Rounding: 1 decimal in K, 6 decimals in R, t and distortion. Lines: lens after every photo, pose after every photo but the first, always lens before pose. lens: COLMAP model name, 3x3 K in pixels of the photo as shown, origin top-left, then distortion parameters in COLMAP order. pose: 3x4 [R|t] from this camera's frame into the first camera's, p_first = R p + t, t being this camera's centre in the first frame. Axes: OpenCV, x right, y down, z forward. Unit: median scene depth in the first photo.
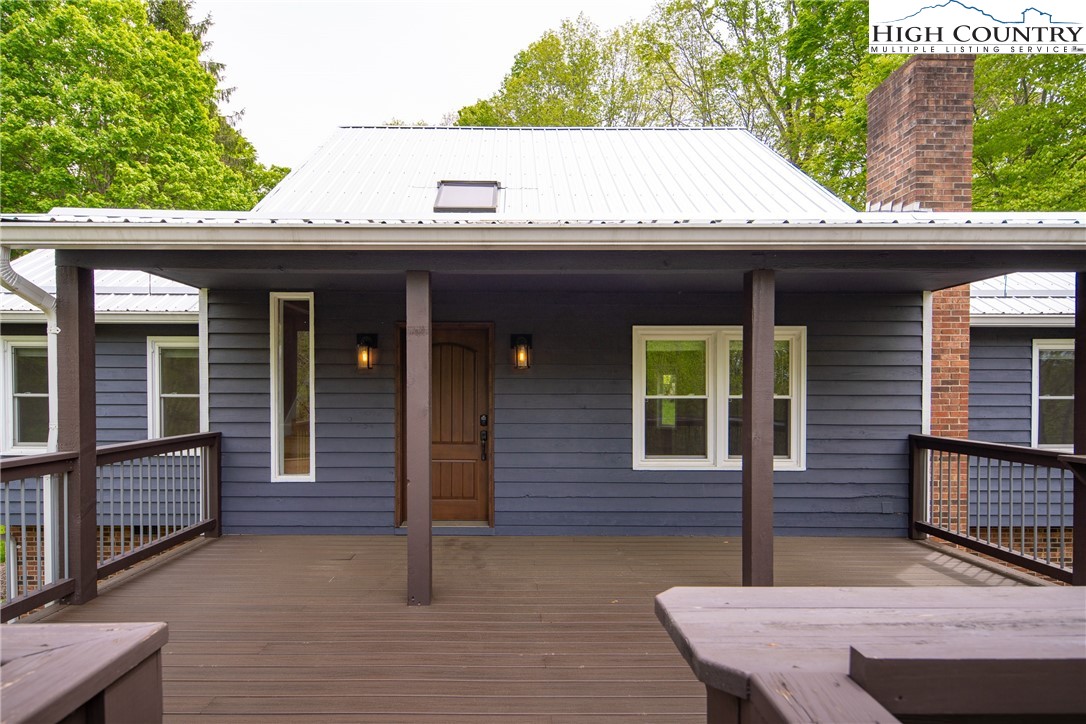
lens RADIAL K [[548.1, 0, 542.6], [0, 548.1, 398.9], [0, 0, 1]] dist [-0.000718, -0.000527]
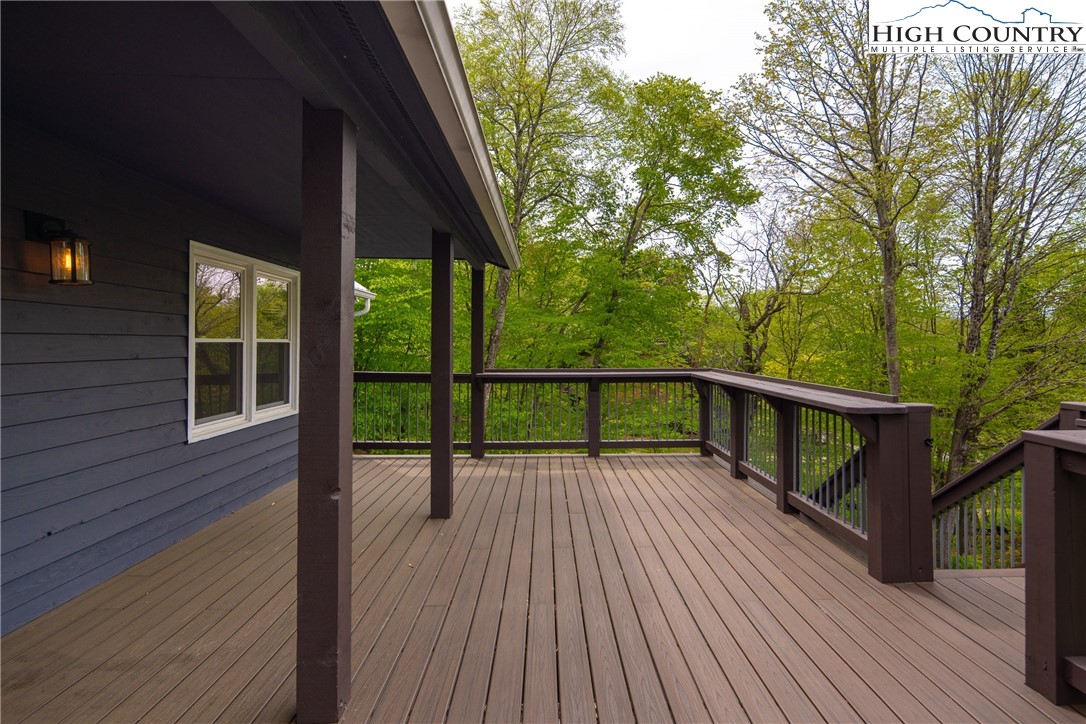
lens RADIAL K [[531.0, 0, 548.1], [0, 531.0, 361.3], [0, 0, 1]] dist [0.009323, -0.006745]
pose [[0.014566, -0.036807, 0.999216, -0.507951], [0.013056, 0.999244, 0.036618, 0.004542], [-0.999809, 0.012512, 0.015035, 0.527697]]
